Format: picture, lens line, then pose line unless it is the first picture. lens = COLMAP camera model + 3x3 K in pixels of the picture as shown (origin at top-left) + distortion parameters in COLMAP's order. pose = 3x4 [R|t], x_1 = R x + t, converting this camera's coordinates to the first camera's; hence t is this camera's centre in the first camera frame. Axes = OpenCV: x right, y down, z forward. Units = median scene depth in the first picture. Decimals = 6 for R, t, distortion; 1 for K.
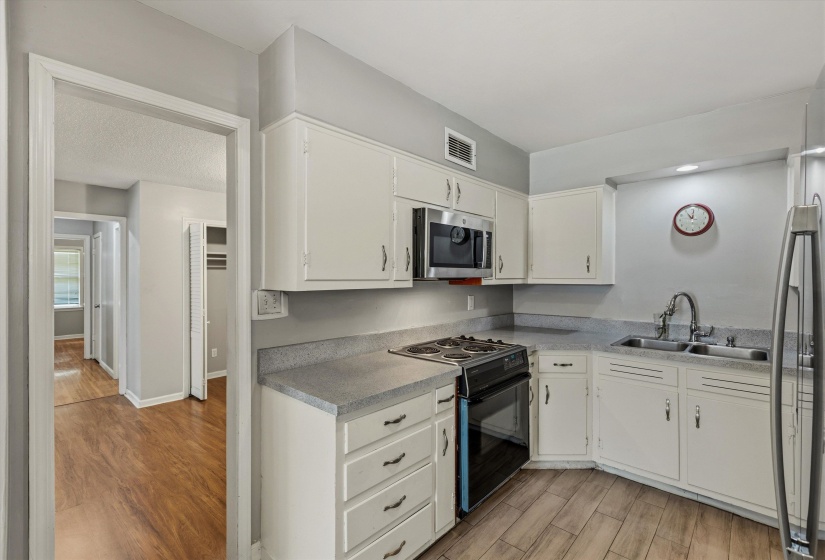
lens RADIAL K [[374.9, 0, 407.2], [0, 374.9, 272.8], [0, 0, 1]] dist [0.001574, -0.000186]
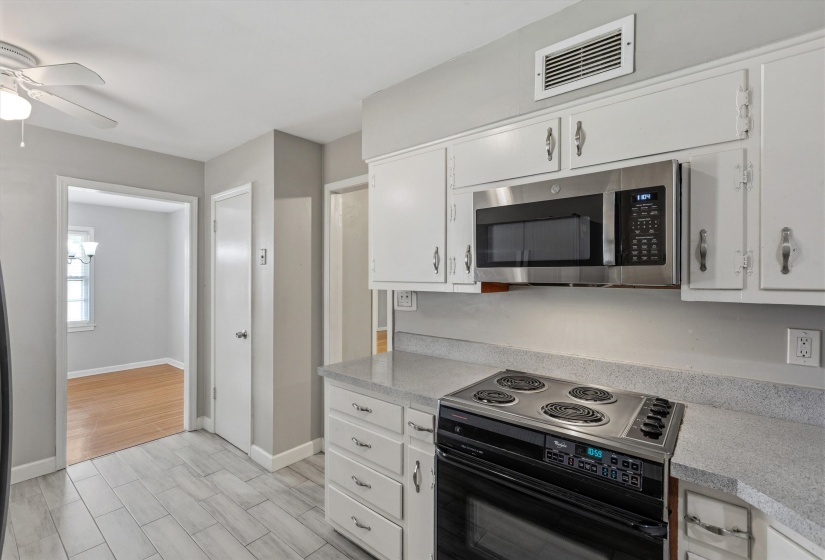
lens RADIAL K [[371.8, 0, 409.1], [0, 371.8, 280.0], [0, 0, 1]] dist [0.002693, 0.000124]
pose [[0.057594, 0.005182, -0.998327, 0.704937], [0.000065, 0.999987, 0.005194, 0.005711], [0.998340, -0.000364, 0.057593, 0.707293]]
